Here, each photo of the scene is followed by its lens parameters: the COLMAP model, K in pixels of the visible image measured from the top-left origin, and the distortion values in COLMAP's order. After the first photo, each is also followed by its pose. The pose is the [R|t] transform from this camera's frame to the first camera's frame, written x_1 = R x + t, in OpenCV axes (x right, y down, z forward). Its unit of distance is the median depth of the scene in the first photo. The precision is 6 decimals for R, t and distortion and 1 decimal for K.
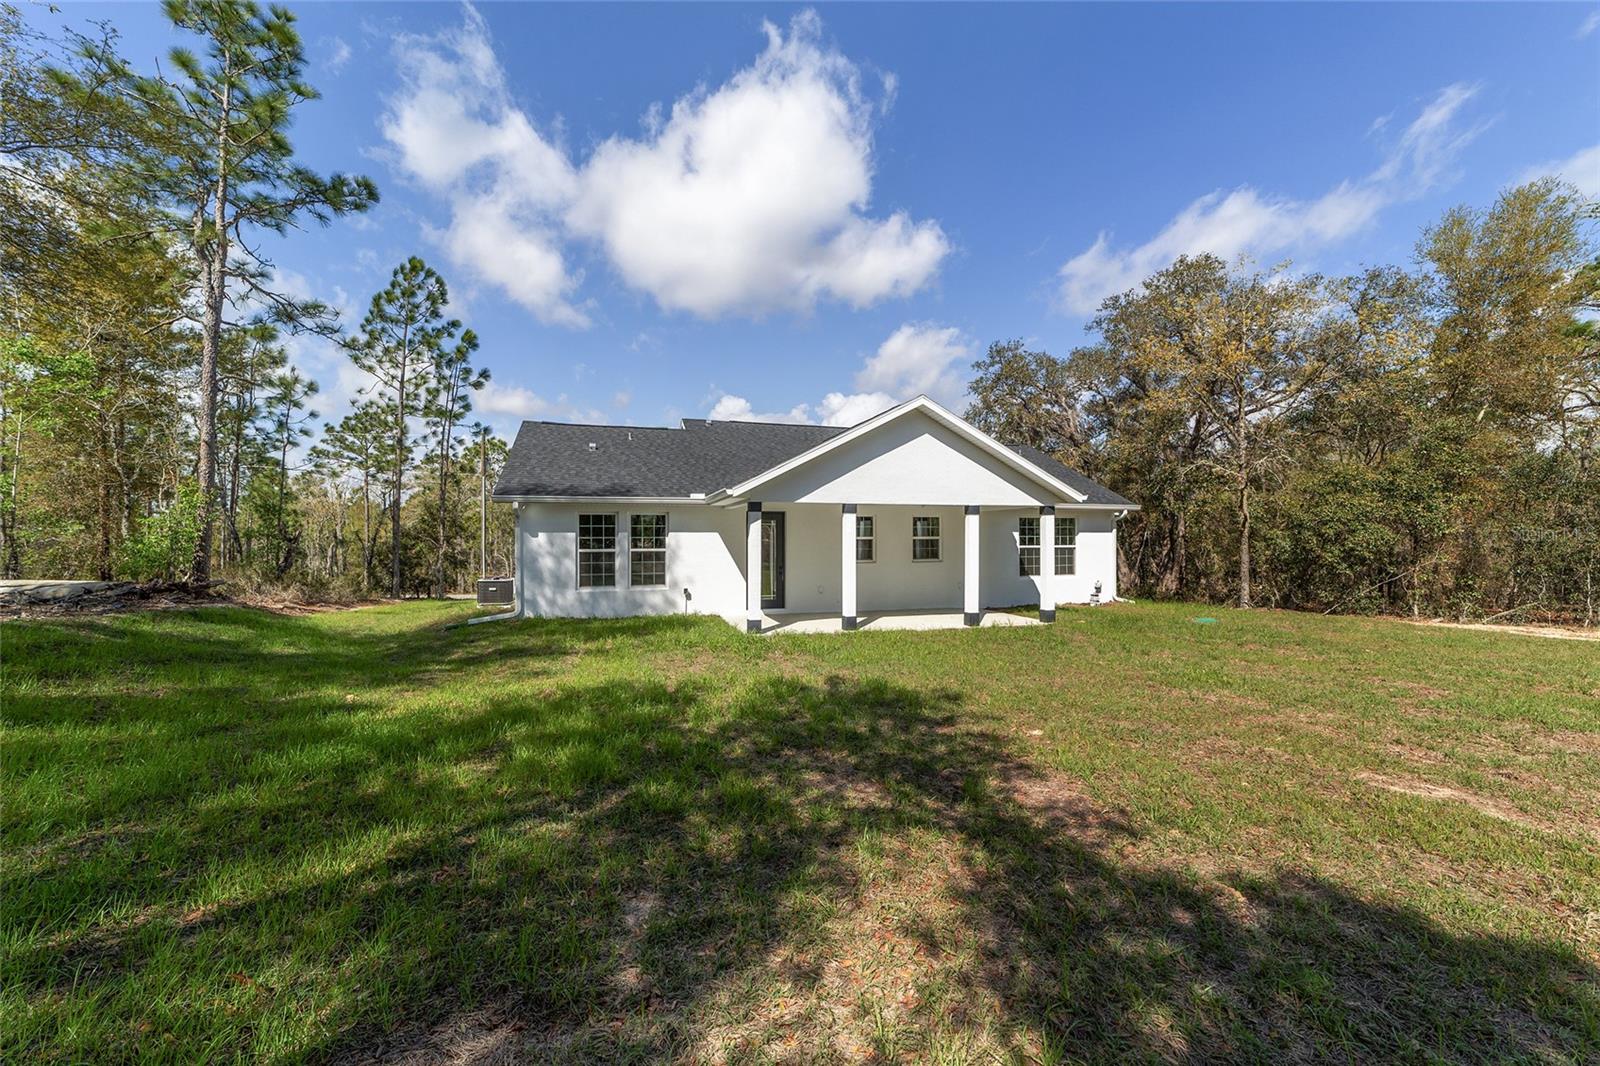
lens RADIAL K [[645.0, 0, 800.8], [0, 645.0, 540.4], [0, 0, 1]] dist [-0.001081, -0.000031]
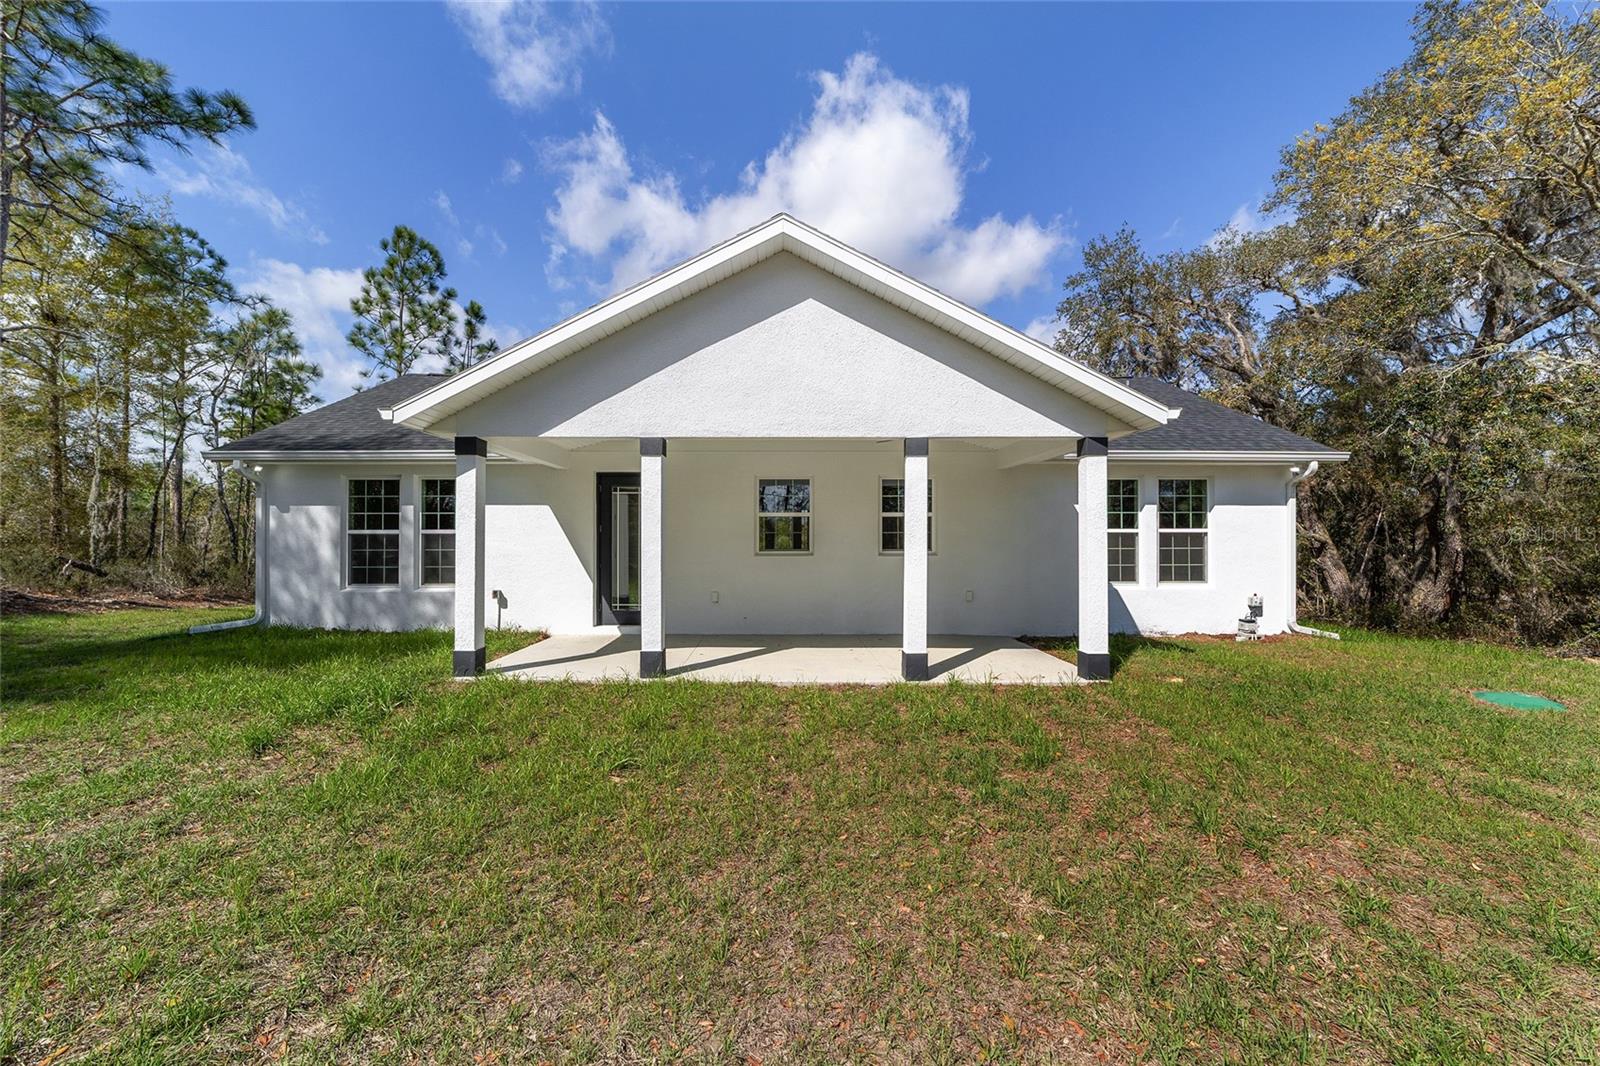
lens RADIAL K [[614.3, 0, 796.6], [0, 614.3, 535.0], [0, 0, 1]] dist [0.008240, 0.000272]
pose [[0.959662, -0.002106, -0.281149, 0.287473], [-0.002275, 0.999881, -0.015256, 0.026576], [0.281148, 0.015280, 0.959543, 0.475844]]
